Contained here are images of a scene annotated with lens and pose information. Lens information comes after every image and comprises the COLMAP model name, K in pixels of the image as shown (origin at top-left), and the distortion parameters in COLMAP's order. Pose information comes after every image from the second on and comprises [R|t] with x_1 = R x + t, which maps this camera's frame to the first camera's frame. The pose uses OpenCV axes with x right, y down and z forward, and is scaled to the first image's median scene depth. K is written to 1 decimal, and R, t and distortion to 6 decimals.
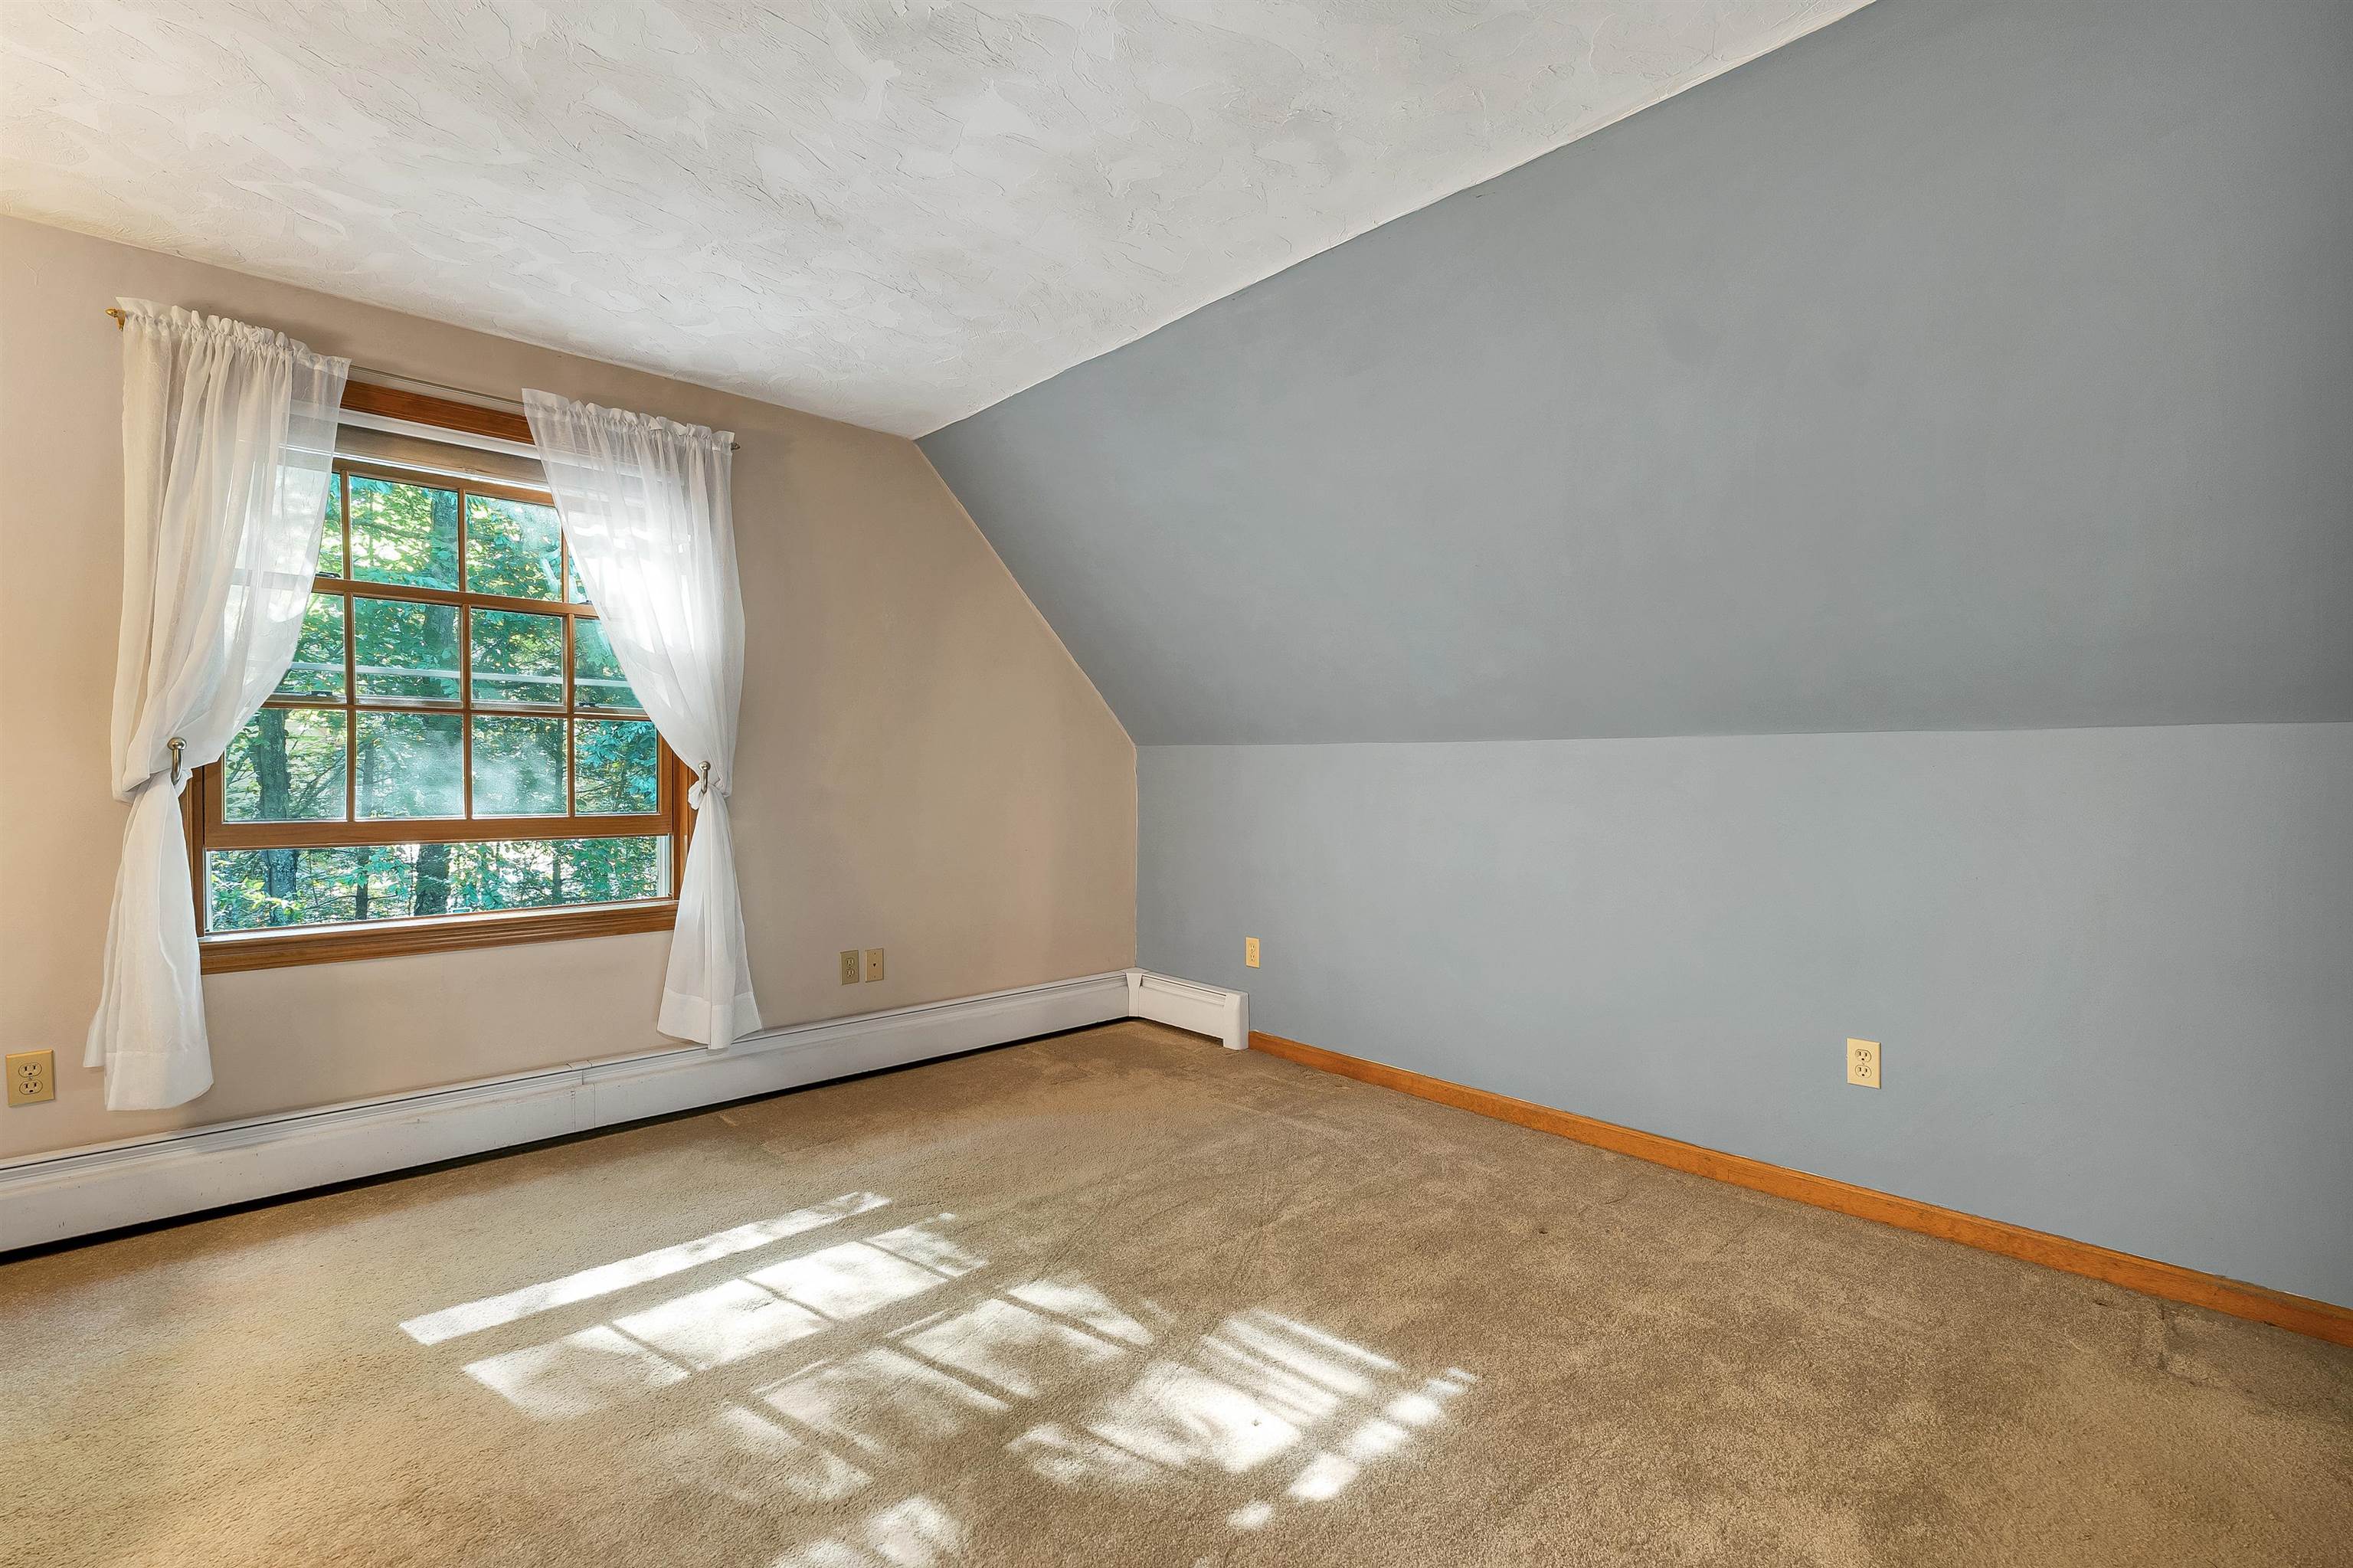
lens RADIAL K [[1018.0, 0, 1176.5], [0, 1018.0, 784.0], [0, 0, 1]] dist [0.001121, 0.000356]
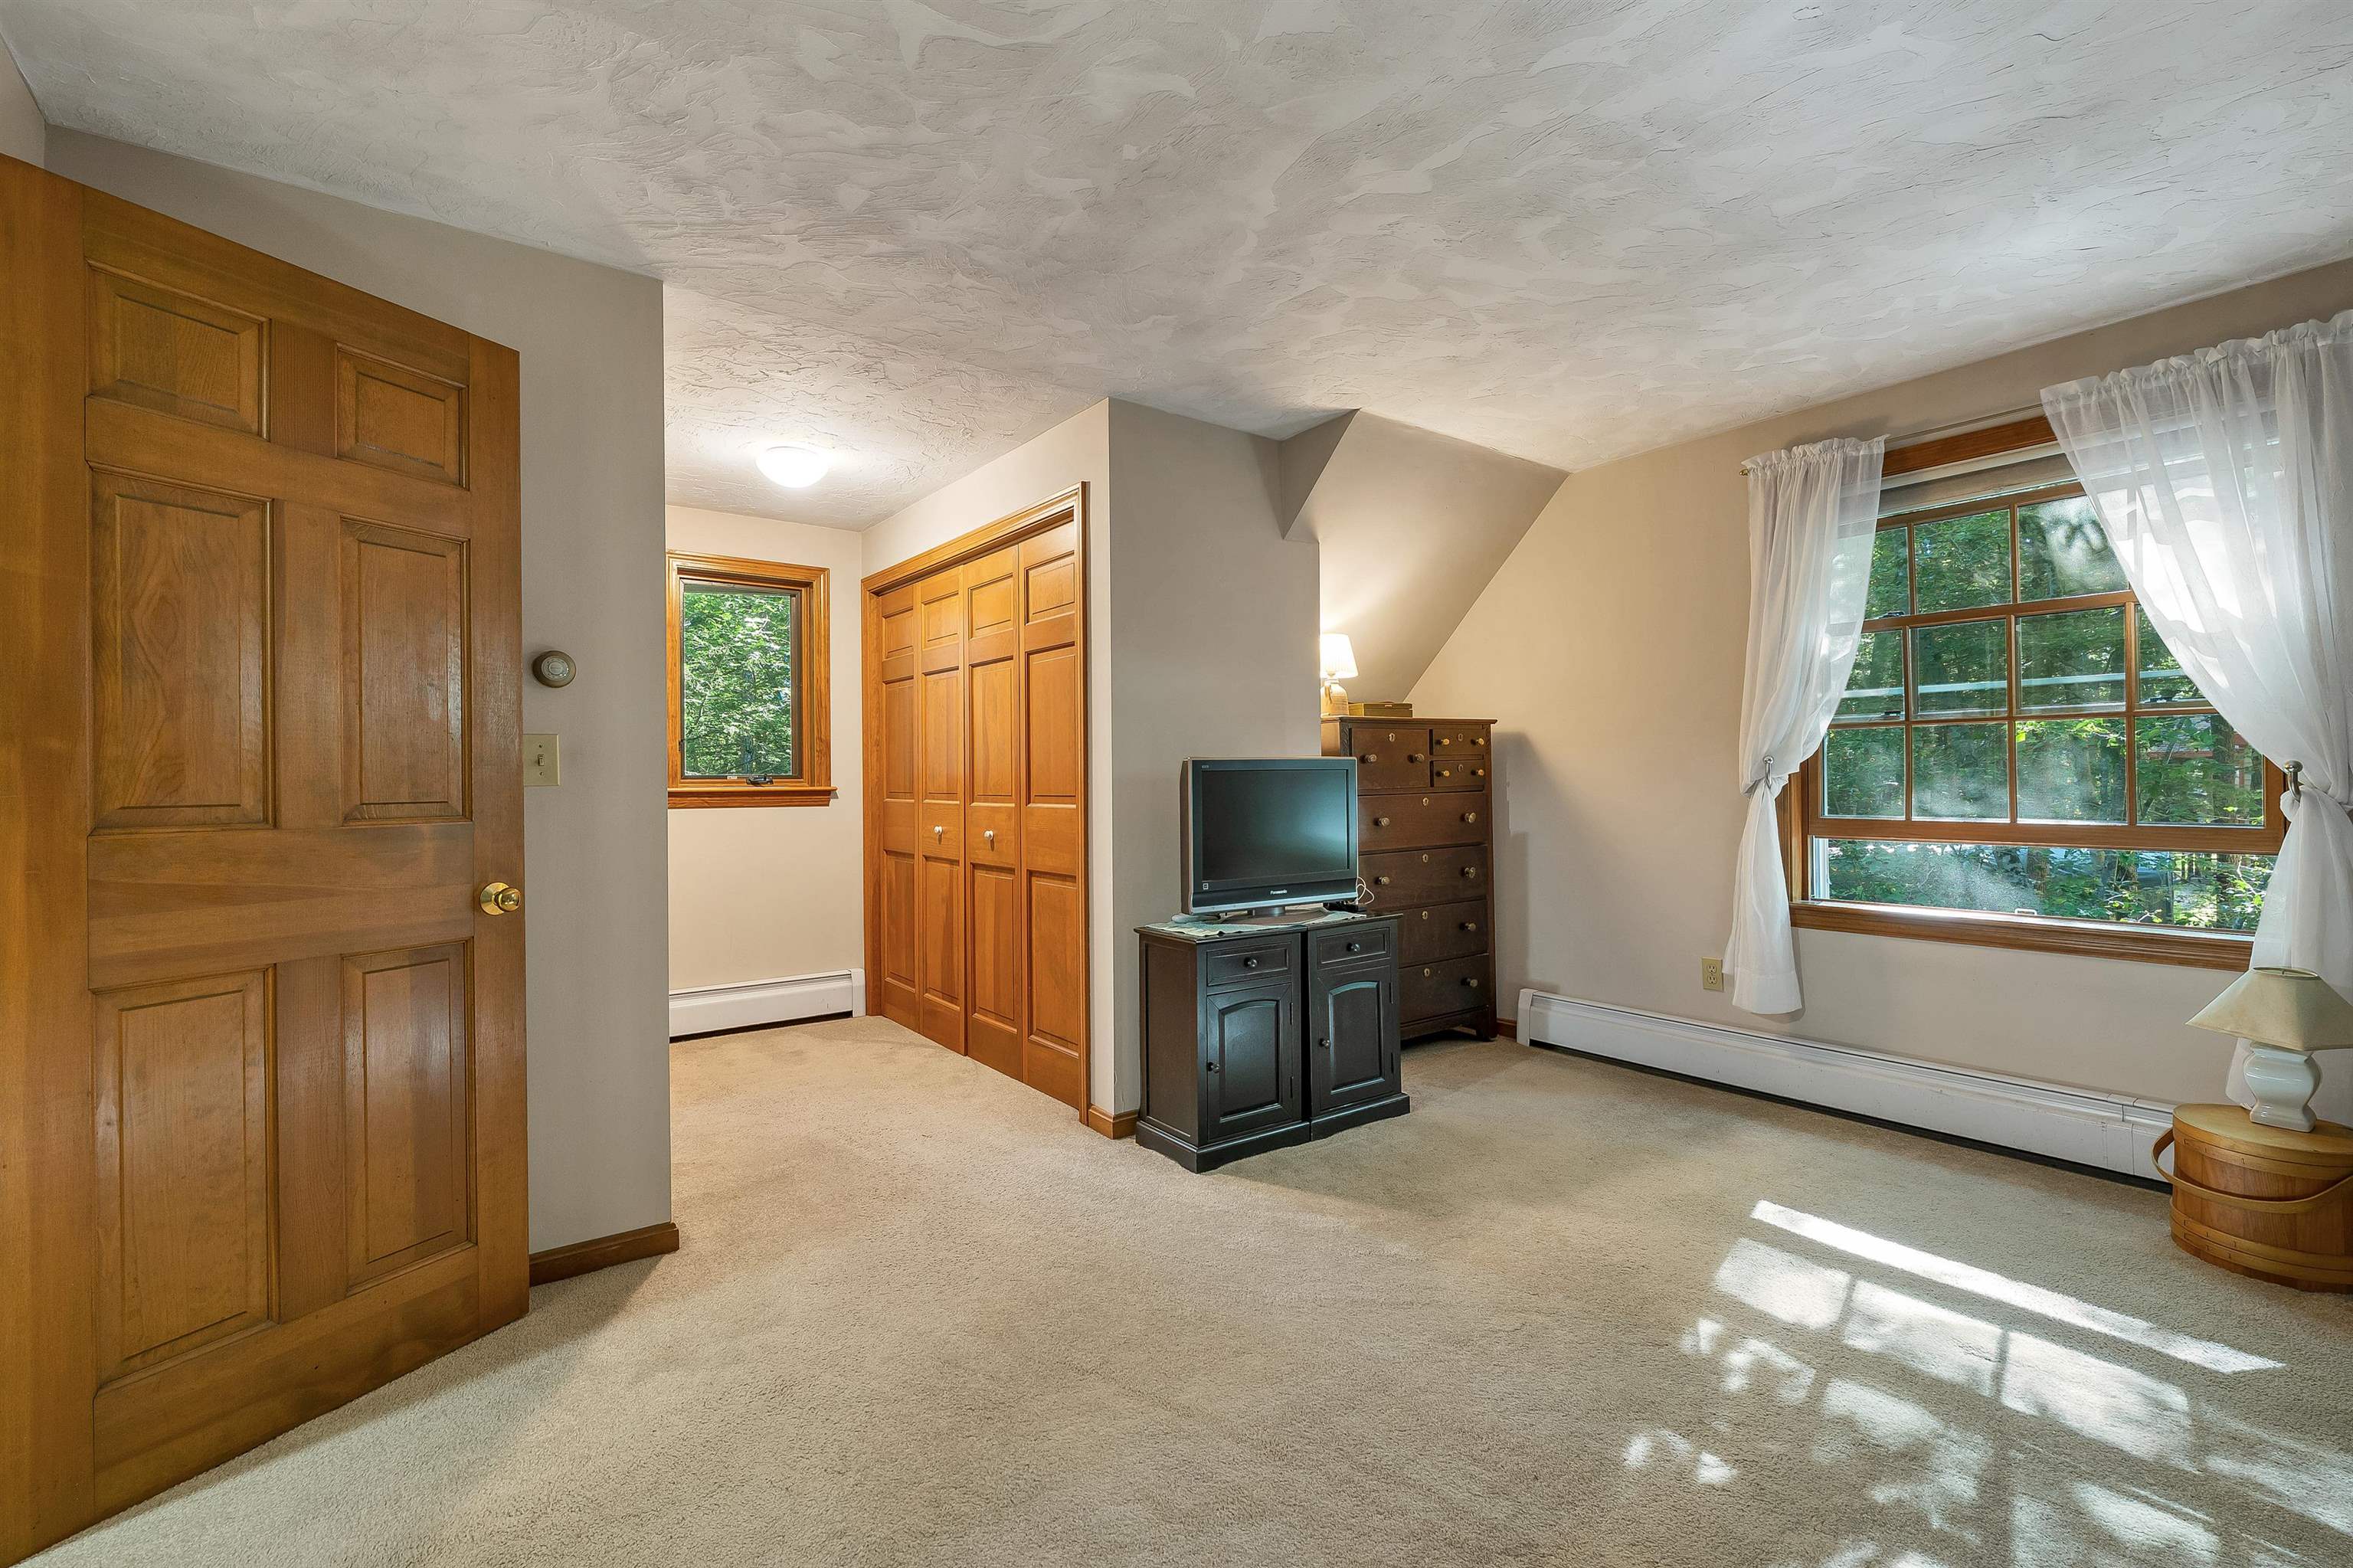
lens RADIAL K [[1018.0, 0, 1176.5], [0, 1018.0, 784.0], [0, 0, 1]] dist [0.001121, 0.000356]
pose [[-0.090486, -0.000812, -0.995897, 0.463427], [-0.000483, 1.000000, -0.000771, -0.004390], [0.995898, 0.000412, -0.090486, 0.279952]]
